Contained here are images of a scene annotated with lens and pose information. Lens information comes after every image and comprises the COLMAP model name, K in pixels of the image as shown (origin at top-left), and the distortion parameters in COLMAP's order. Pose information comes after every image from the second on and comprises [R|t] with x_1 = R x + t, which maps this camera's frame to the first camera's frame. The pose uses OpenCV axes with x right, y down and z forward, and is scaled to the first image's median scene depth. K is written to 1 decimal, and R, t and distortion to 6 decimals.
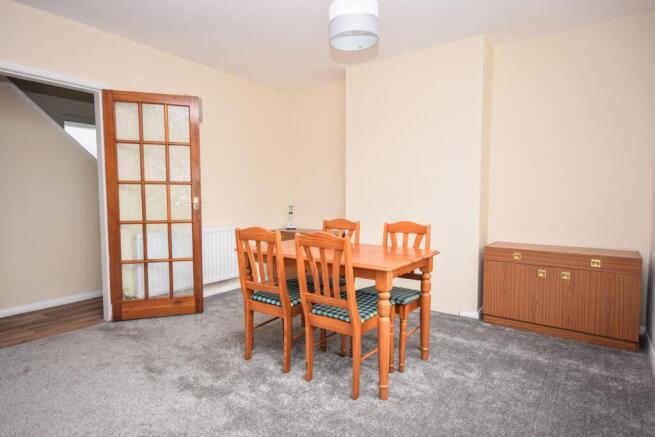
lens RADIAL K [[382.3, 0, 328.6], [0, 382.3, 217.4], [0, 0, 1]] dist [0.018054, 0.000806]
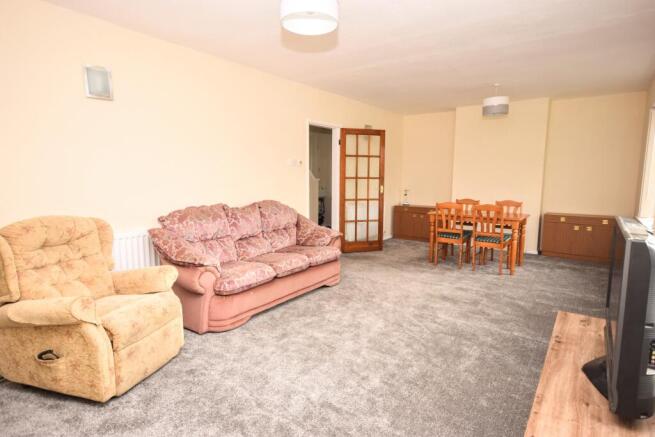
lens RADIAL K [[382.3, 0, 325.6], [0, 382.3, 220.3], [0, 0, 1]] dist [0.018054, 0.000806]
pose [[0.999920, 0.008597, -0.009243, -0.603247], [-0.008025, 0.998151, 0.060255, 0.002293], [0.009744, -0.060176, 0.998140, -0.824743]]
